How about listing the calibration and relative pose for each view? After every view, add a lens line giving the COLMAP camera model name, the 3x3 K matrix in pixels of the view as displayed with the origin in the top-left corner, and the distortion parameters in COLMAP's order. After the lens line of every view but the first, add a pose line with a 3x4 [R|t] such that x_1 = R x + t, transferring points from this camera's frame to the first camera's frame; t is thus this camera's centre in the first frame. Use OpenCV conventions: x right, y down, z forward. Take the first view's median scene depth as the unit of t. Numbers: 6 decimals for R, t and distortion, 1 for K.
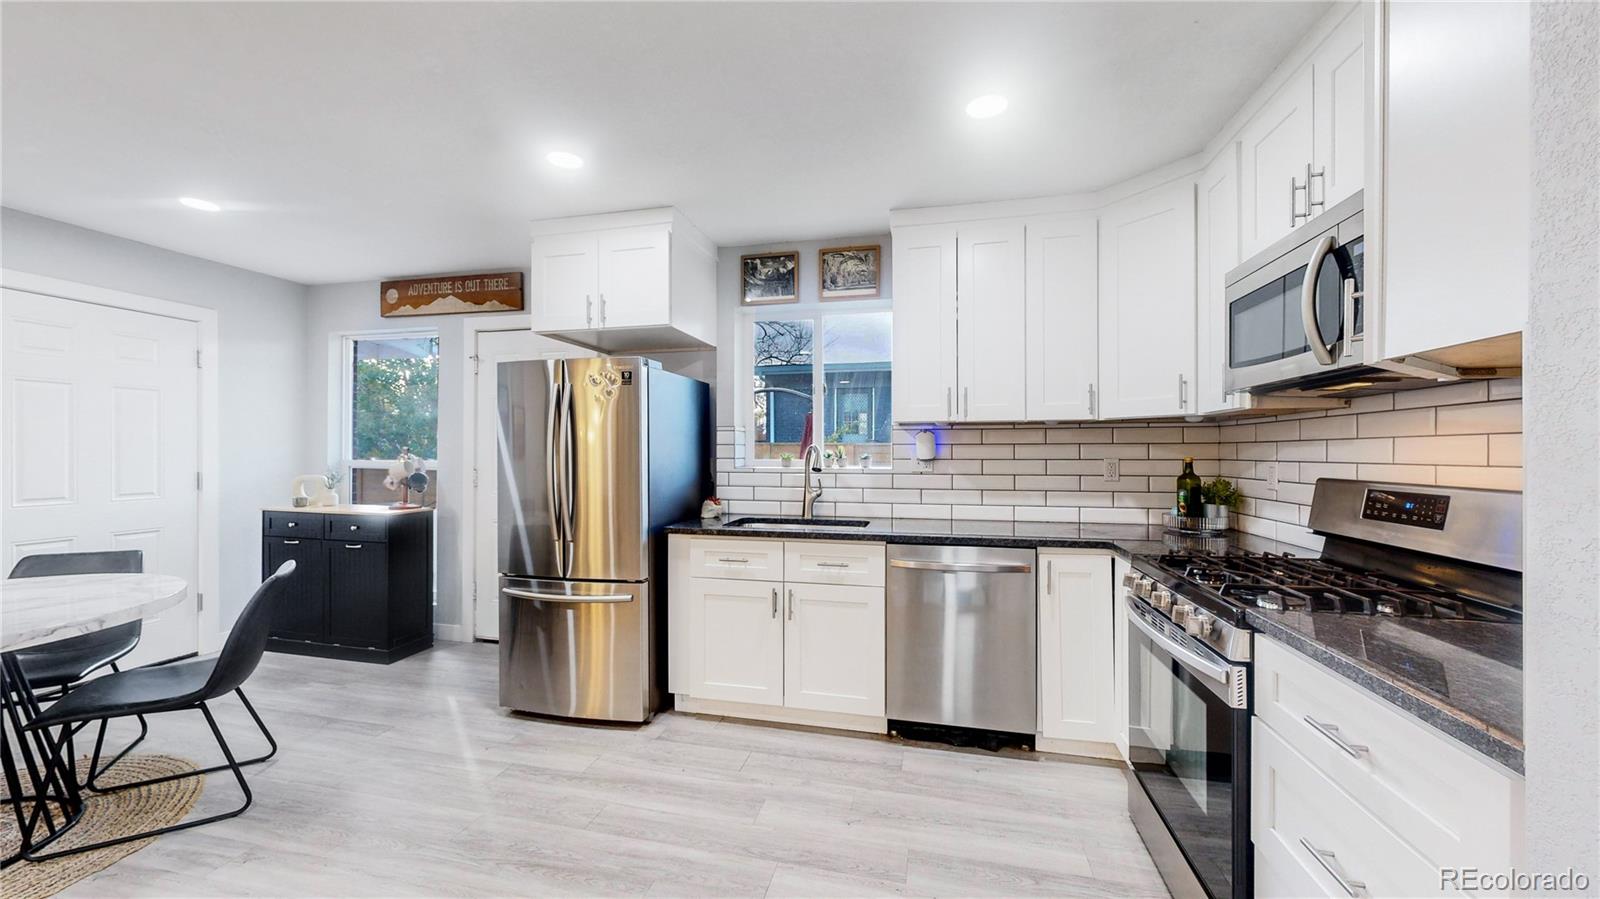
lens RADIAL K [[587.6, 0, 795.7], [0, 587.6, 450.2], [0, 0, 1]] dist [0.000614, 0.000013]
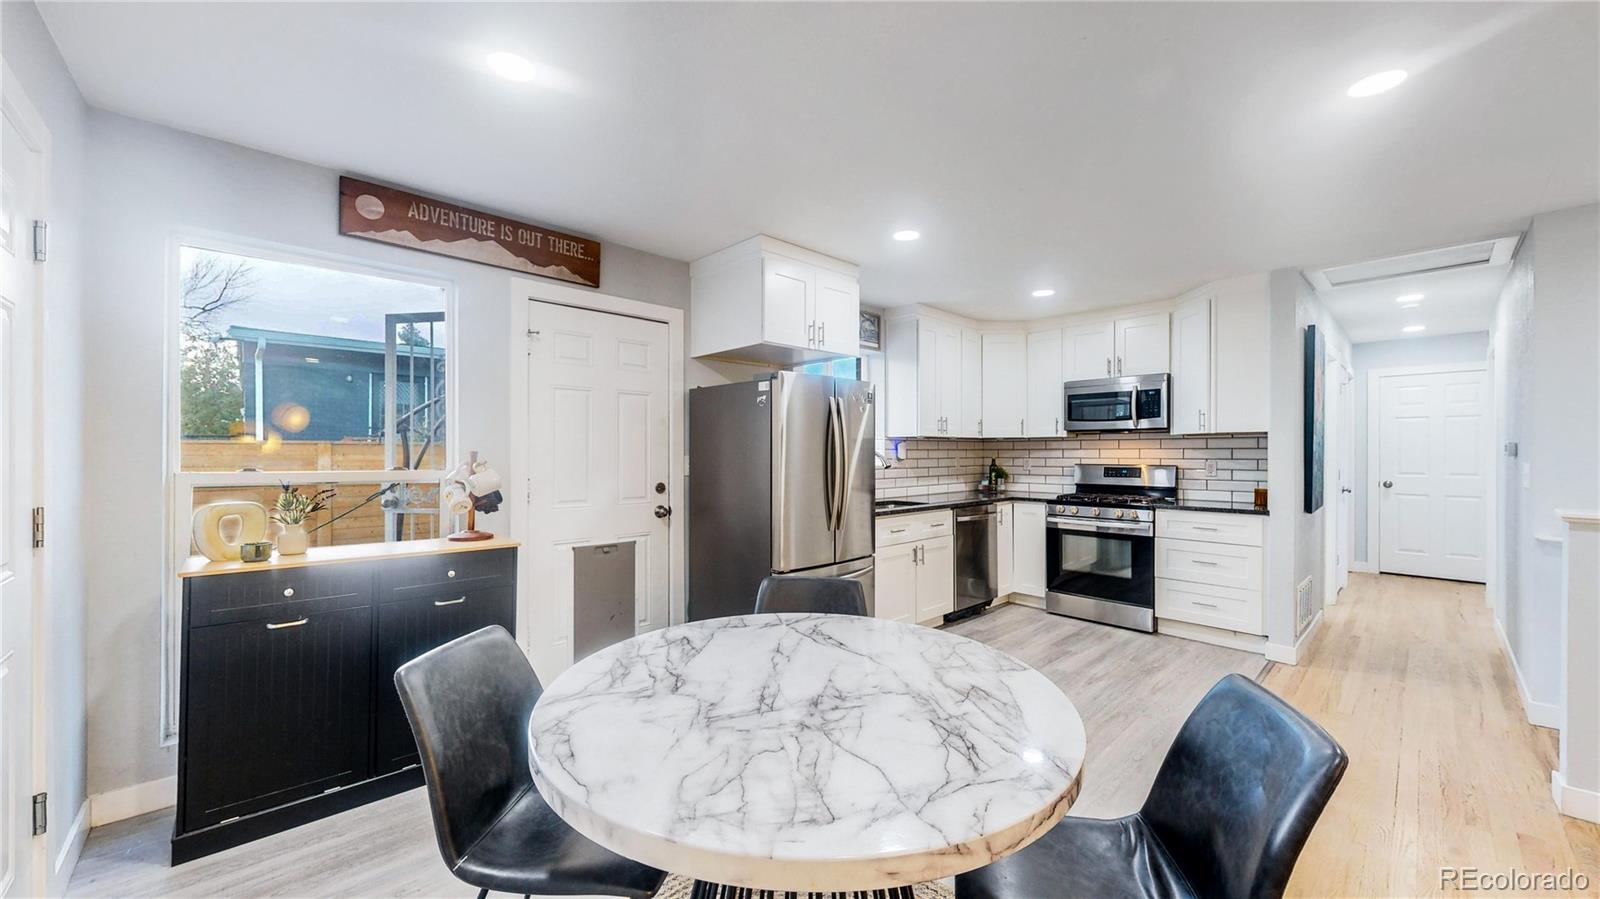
lens RADIAL K [[587.6, 0, 799.6], [0, 587.6, 451.7], [0, 0, 1]] dist [0.000614, 0.000013]
pose [[0.549746, 0.000735, 0.835331, -1.240183], [0.000835, 0.999999, -0.001430, -0.002341], [-0.835331, 0.001484, 0.549745, 0.361663]]
